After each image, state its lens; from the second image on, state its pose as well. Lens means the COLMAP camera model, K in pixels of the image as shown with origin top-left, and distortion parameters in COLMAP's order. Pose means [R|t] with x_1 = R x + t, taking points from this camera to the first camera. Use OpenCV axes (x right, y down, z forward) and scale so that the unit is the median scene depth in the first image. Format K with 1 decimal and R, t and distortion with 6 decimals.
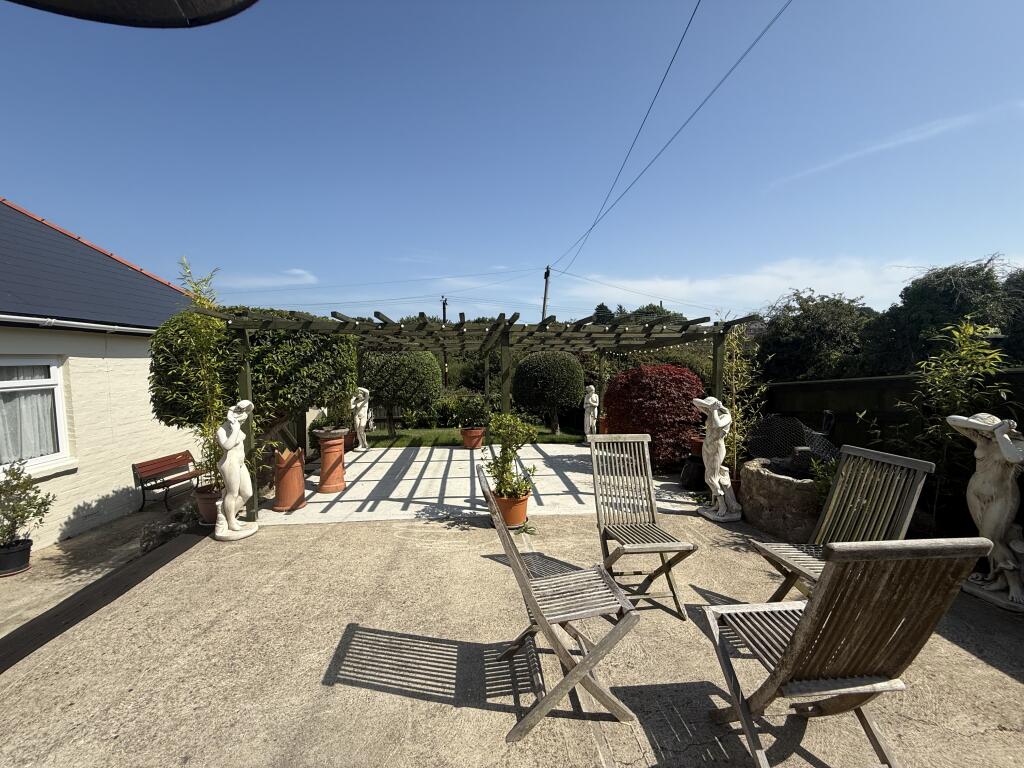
lens RADIAL K [[407.3, 0, 512.0], [0, 407.3, 384.0], [0, 0, 1]] dist [0.000008, -0.000038]
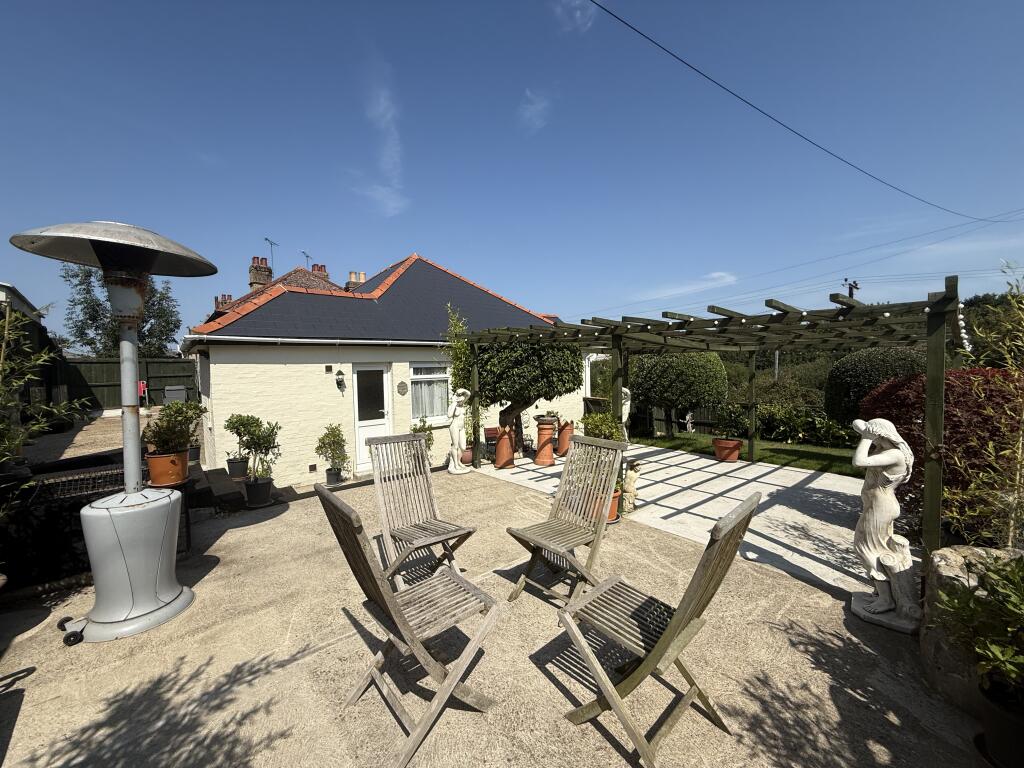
lens RADIAL K [[407.3, 0, 512.0], [0, 407.3, 384.0], [0, 0, 1]] dist [0.000008, -0.000038]
pose [[0.593645, 0.034273, -0.803997, 0.594918], [-0.039145, 0.999140, 0.013688, -0.006084], [0.803774, 0.023347, 0.594476, 0.167483]]
